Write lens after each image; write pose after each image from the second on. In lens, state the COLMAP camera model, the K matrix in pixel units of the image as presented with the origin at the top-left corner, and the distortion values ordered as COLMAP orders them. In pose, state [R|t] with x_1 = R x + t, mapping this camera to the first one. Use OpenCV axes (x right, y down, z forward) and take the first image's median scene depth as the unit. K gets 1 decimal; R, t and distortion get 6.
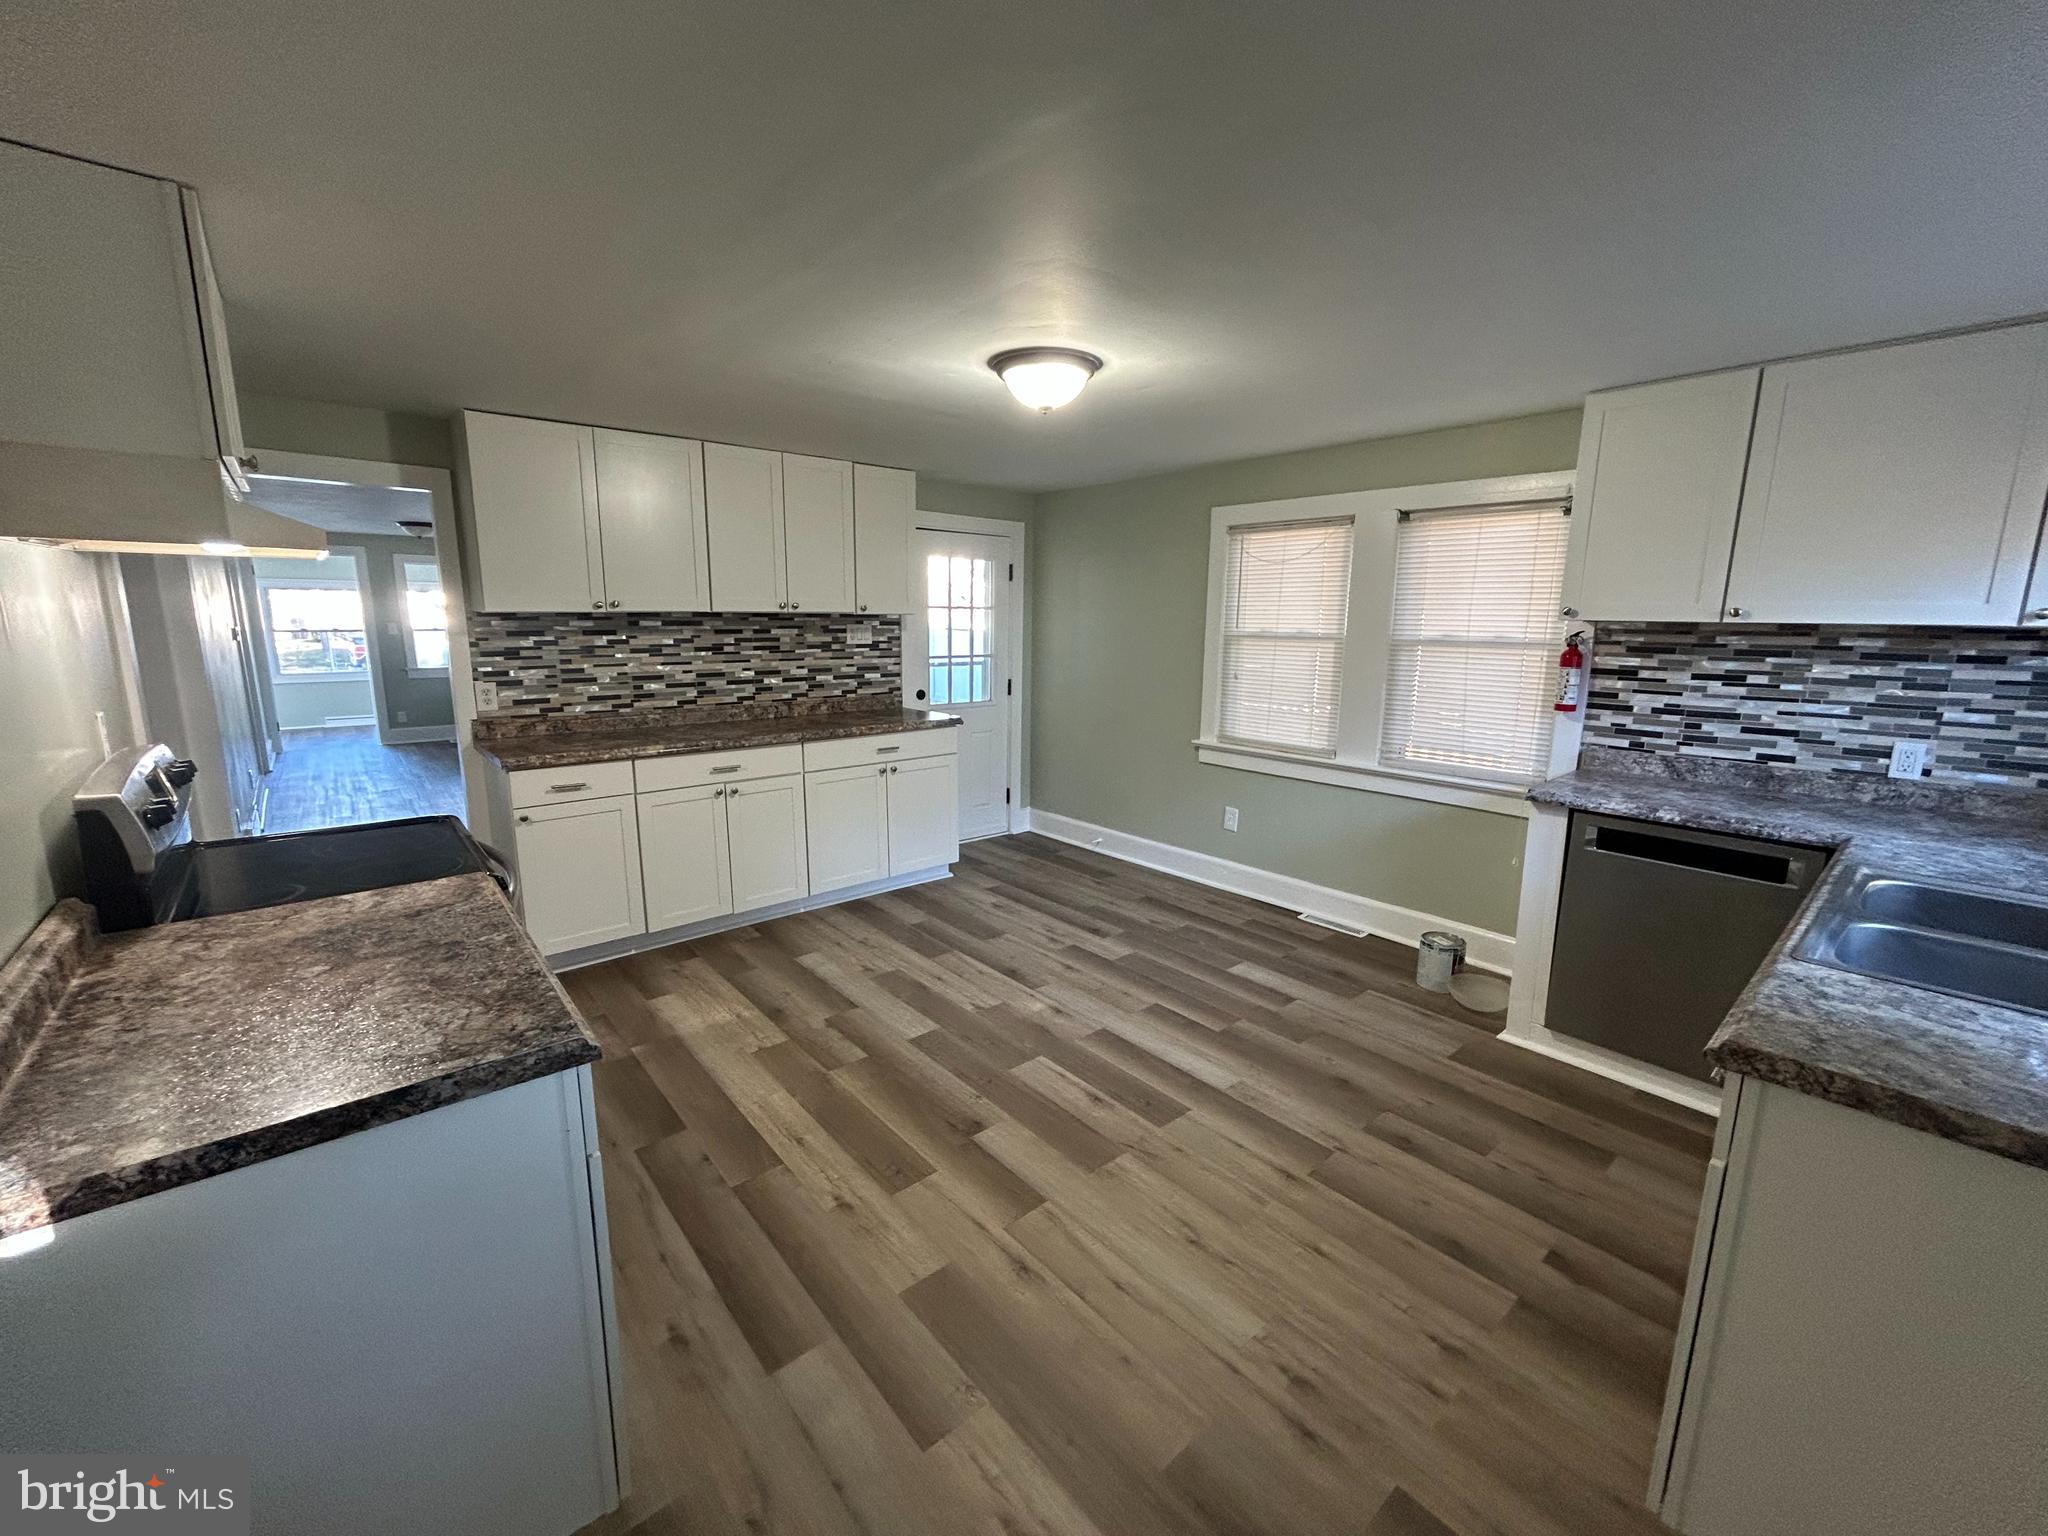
lens RADIAL K [[827.0, 0, 1025.0], [0, 827.0, 765.1], [0, 0, 1]] dist [0.000461, 0.000004]
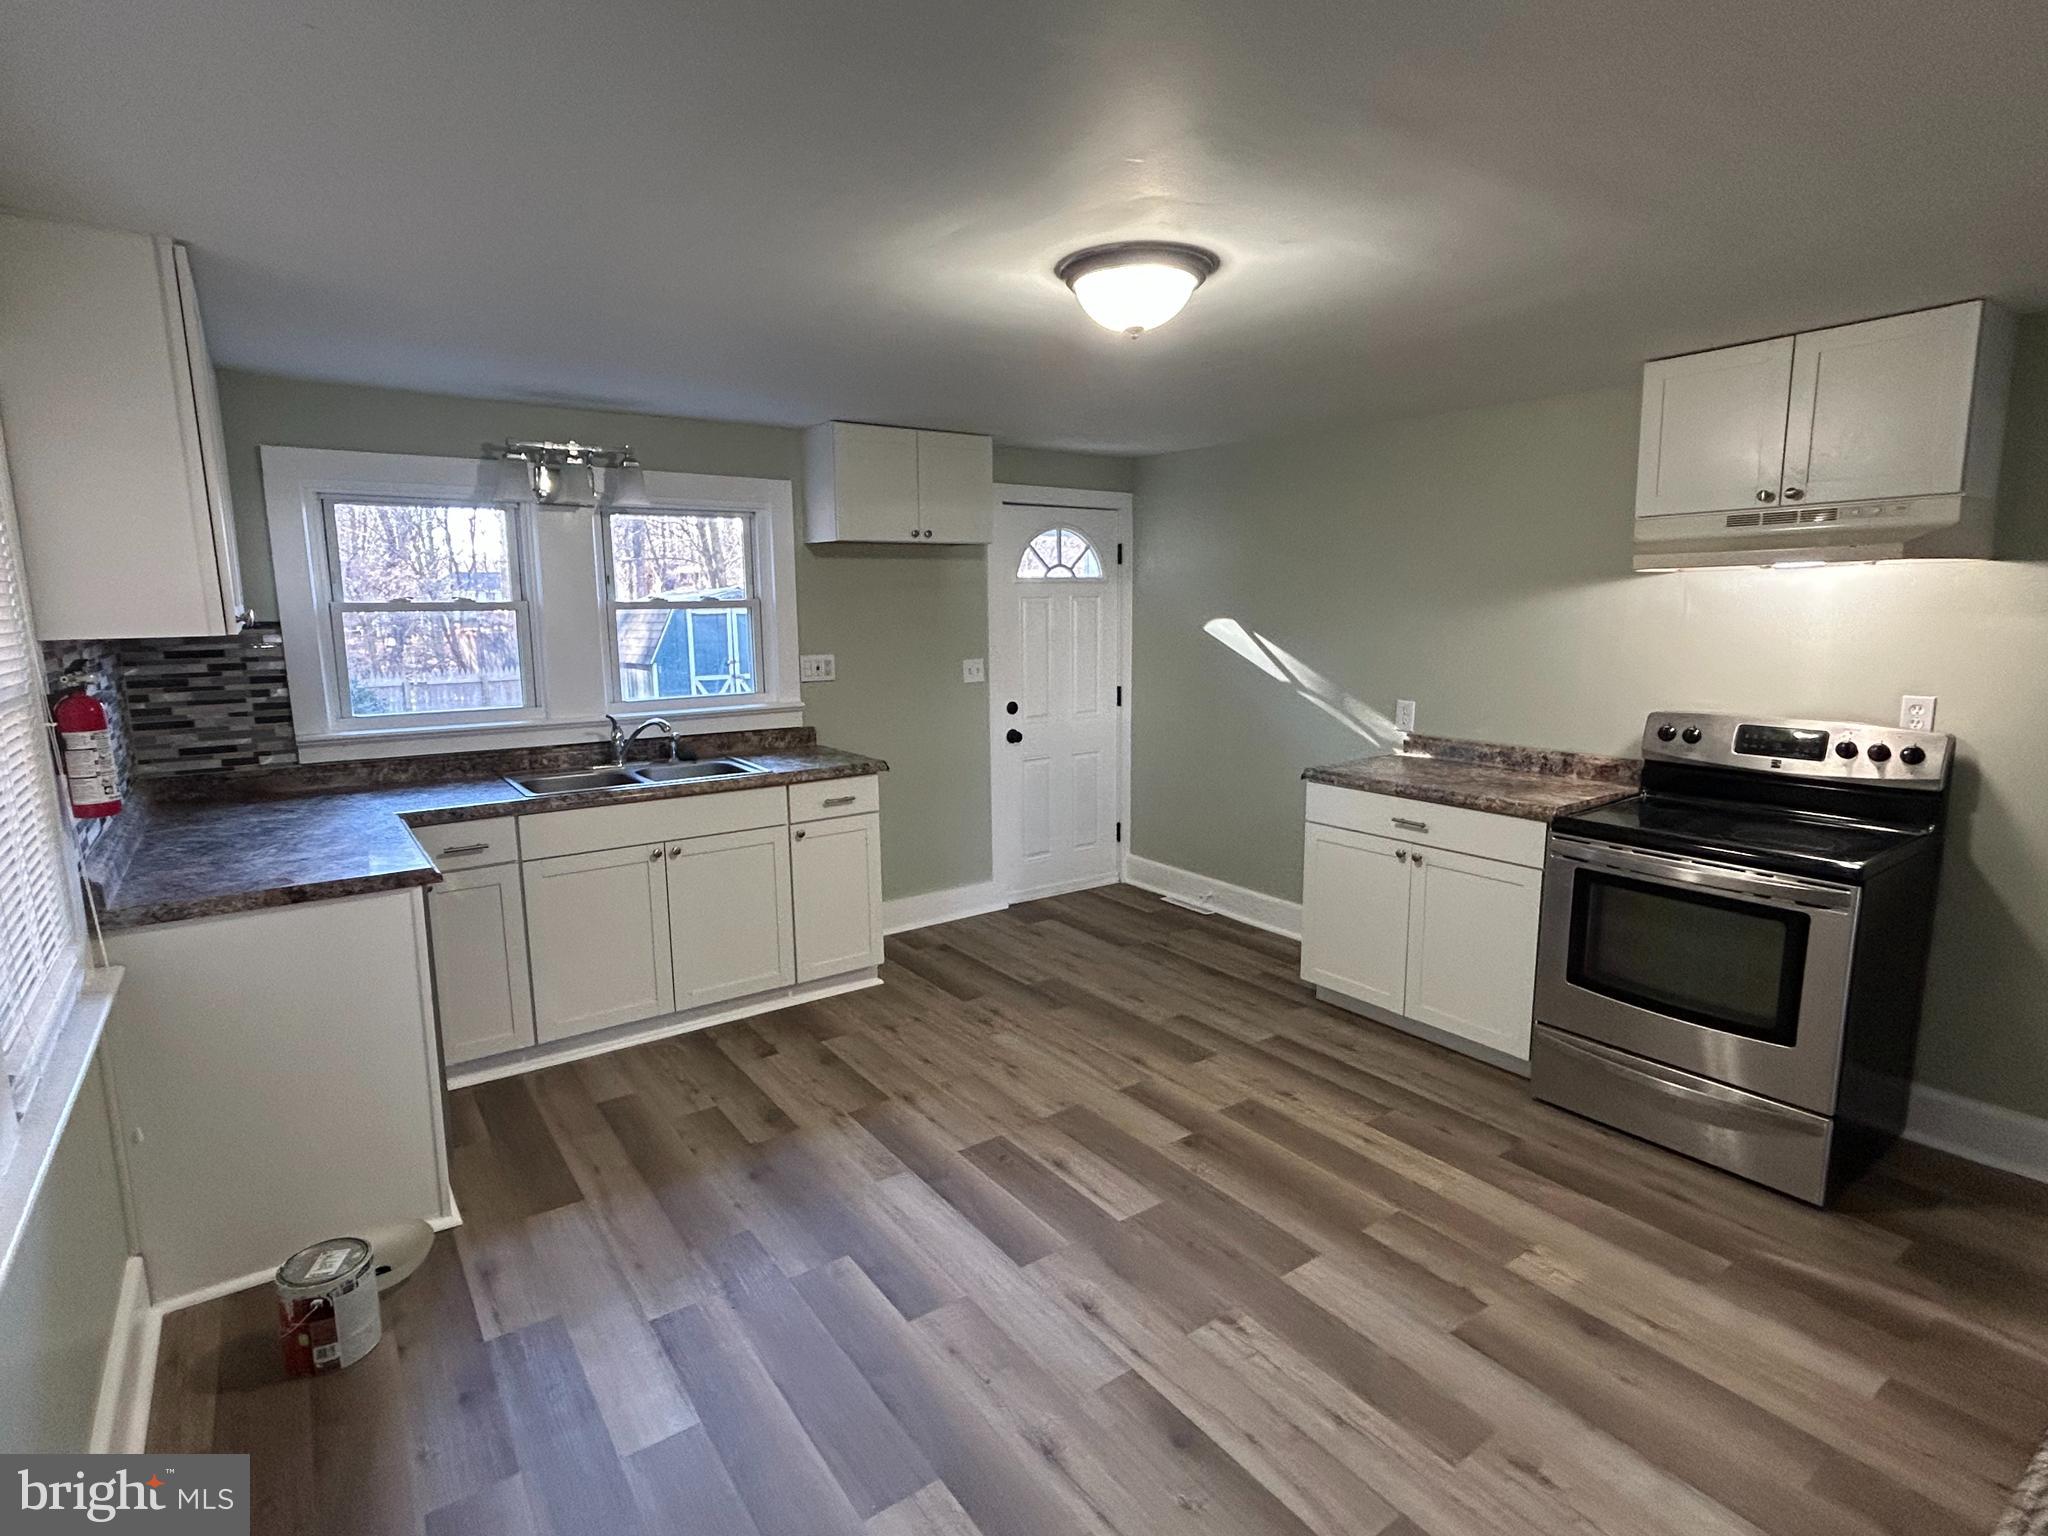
lens RADIAL K [[1037.2, 0, 1026.3], [0, 1037.2, 763.0], [0, 0, 1]] dist [-0.000331, 0.000182]
pose [[-0.996405, -0.013160, 0.083691, 0.031484], [0.015970, 0.940974, 0.338103, -0.340644], [-0.083201, 0.338224, -0.937380, 1.732580]]
